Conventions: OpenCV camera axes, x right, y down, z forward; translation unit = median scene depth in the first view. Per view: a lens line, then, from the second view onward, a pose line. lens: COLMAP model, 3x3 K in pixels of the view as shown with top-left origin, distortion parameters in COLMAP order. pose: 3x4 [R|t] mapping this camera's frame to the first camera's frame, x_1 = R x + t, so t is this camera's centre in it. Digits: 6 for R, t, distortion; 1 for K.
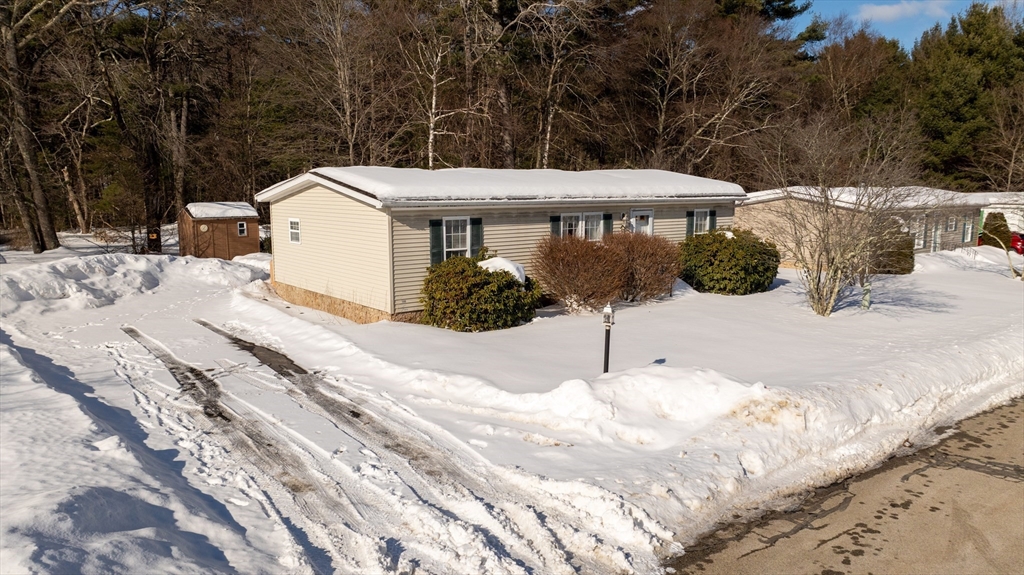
lens RADIAL K [[722.6, 0, 510.5], [0, 722.6, 294.6], [0, 0, 1]] dist [-0.039892, 0.045858]
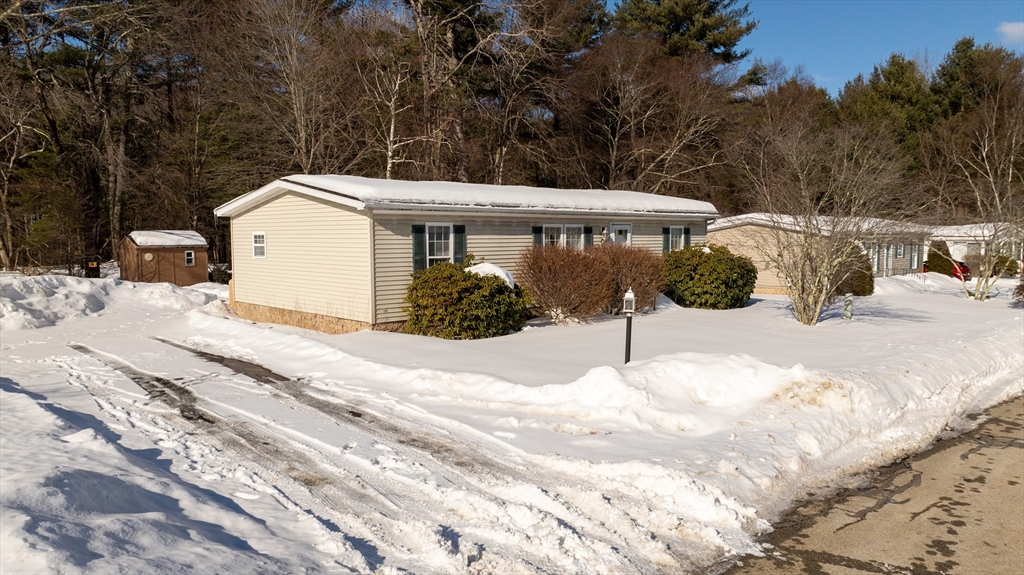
lens RADIAL K [[722.6, 0, 510.7], [0, 722.6, 295.9], [0, 0, 1]] dist [-0.039892, 0.045858]
pose [[0.996448, -0.009693, 0.083647, -0.067180], [0.015138, 0.997790, -0.064706, 0.055579], [-0.082835, 0.065743, 0.994392, 0.057760]]
